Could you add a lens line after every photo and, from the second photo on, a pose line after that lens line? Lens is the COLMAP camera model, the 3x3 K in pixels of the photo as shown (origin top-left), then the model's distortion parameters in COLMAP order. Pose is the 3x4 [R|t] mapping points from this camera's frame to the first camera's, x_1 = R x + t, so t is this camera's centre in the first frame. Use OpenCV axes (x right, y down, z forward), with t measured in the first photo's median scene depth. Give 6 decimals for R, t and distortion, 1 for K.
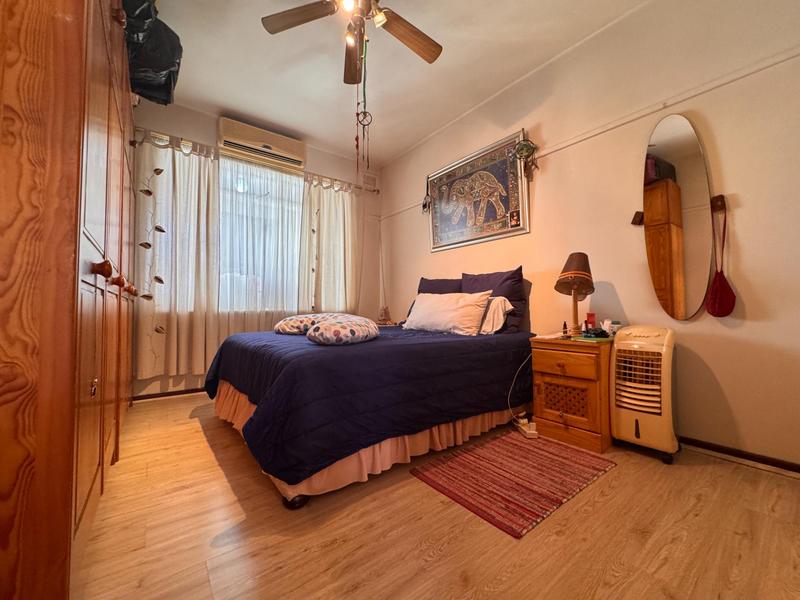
lens RADIAL K [[322.8, 0, 400.0], [0, 322.8, 300.0], [0, 0, 1]] dist [-0.001620, -0.000075]
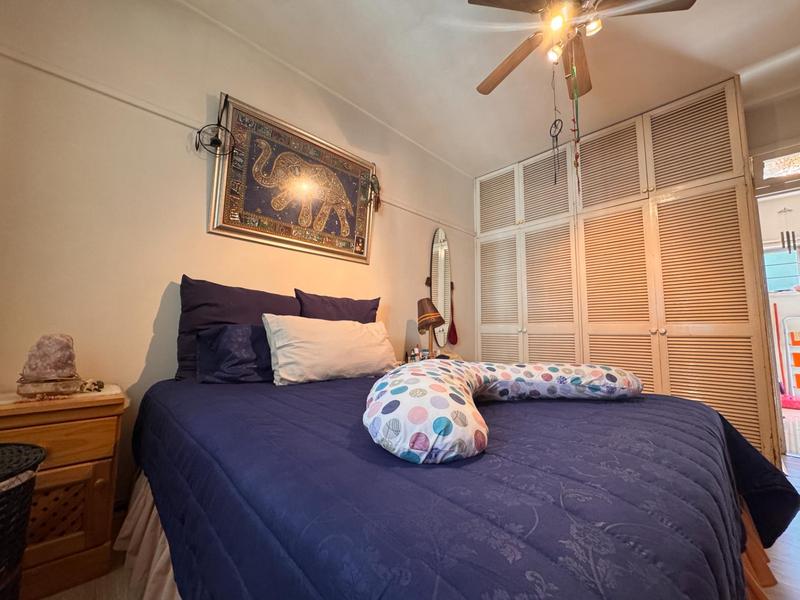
lens RADIAL K [[322.8, 0, 400.0], [0, 322.8, 300.0], [0, 0, 1]] dist [-0.001620, -0.000075]
pose [[-0.106700, 0.107261, 0.988489, -0.535026], [-0.042709, 0.992752, -0.112334, 0.008700], [-0.993374, -0.054203, -0.101346, 0.900874]]
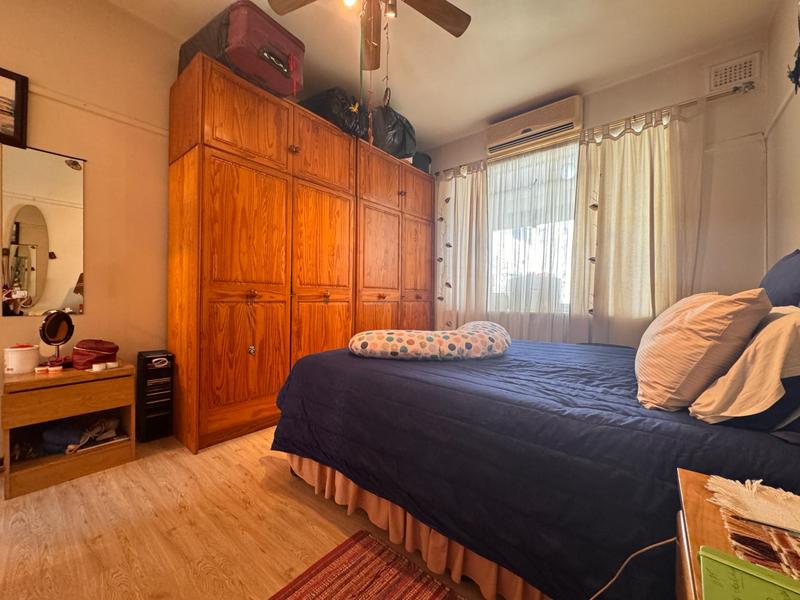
lens RADIAL K [[322.8, 0, 400.0], [0, 322.8, 300.0], [0, 0, 1]] dist [-0.001620, -0.000075]
pose [[0.214557, 0.014412, -0.976605, 0.481736], [0.015720, 0.999711, 0.018206, -0.030035], [0.976585, -0.019259, 0.214268, 0.549318]]
